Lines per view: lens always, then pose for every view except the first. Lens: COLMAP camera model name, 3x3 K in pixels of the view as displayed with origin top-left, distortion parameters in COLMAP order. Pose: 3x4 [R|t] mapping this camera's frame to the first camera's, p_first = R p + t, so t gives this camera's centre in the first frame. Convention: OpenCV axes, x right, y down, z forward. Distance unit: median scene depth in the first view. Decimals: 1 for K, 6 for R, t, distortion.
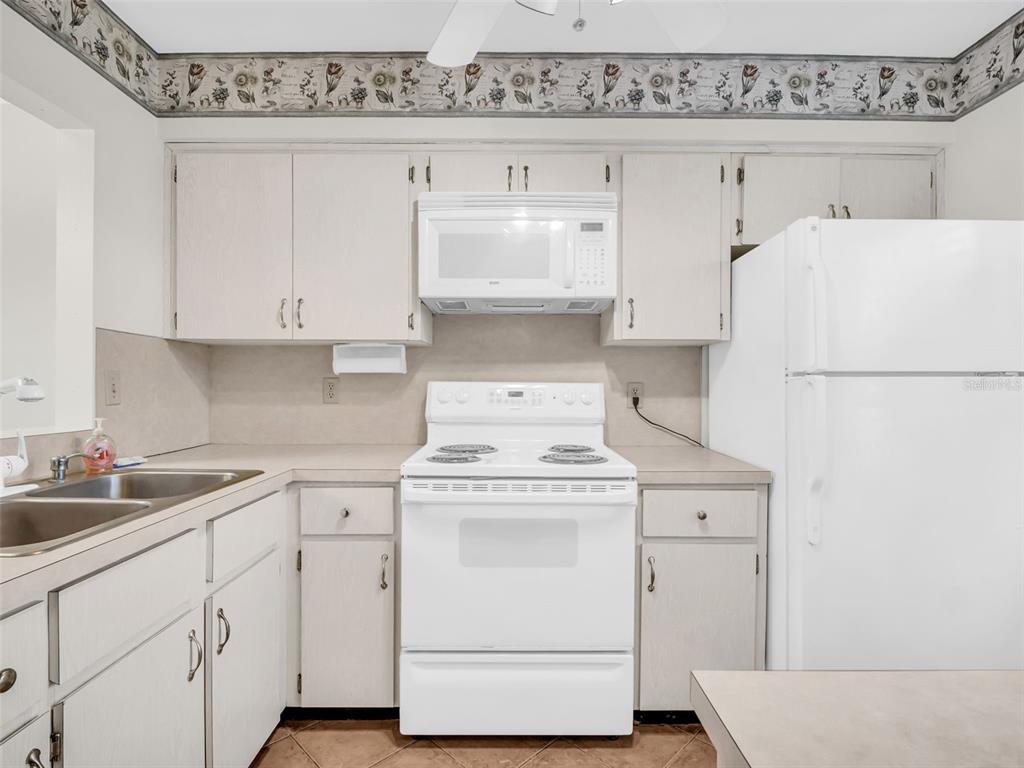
lens RADIAL K [[521.6, 0, 511.8], [0, 521.6, 391.6], [0, 0, 1]] dist [0.002400, -0.009809]
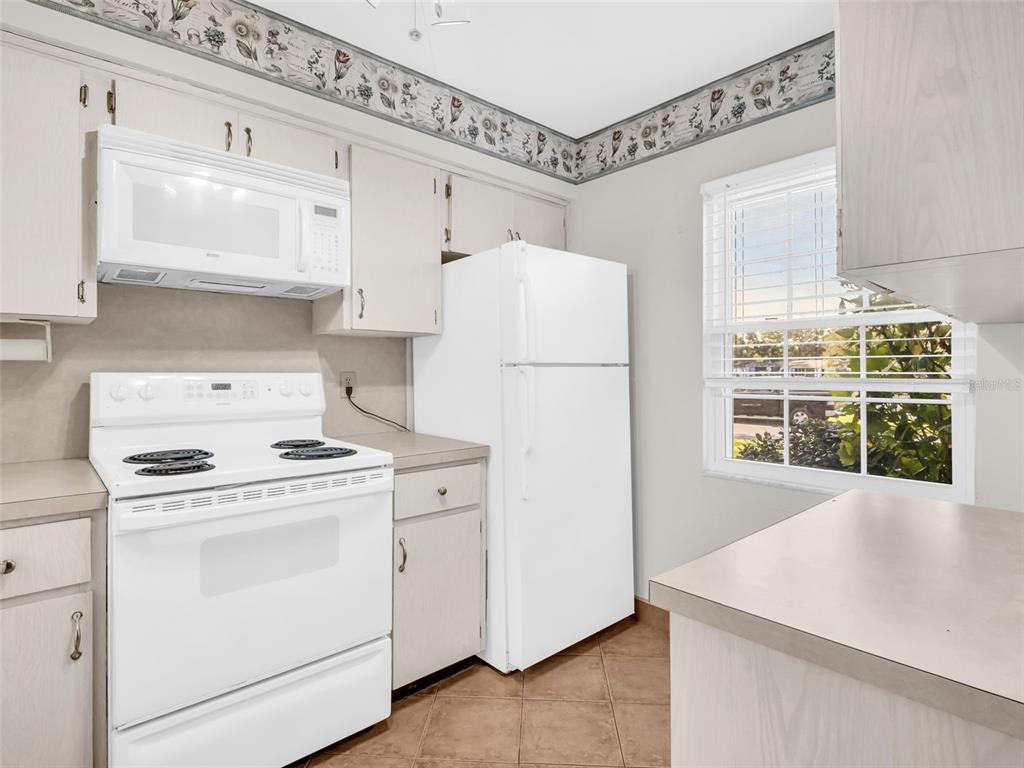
lens RADIAL K [[545.3, 0, 532.4], [0, 545.3, 366.9], [0, 0, 1]] dist [0.000215, -0.010237]
pose [[0.732985, -0.000570, 0.680245, -0.251455], [0.015808, 0.999744, -0.016196, -0.005711], [-0.680061, 0.022625, 0.732806, 0.007974]]
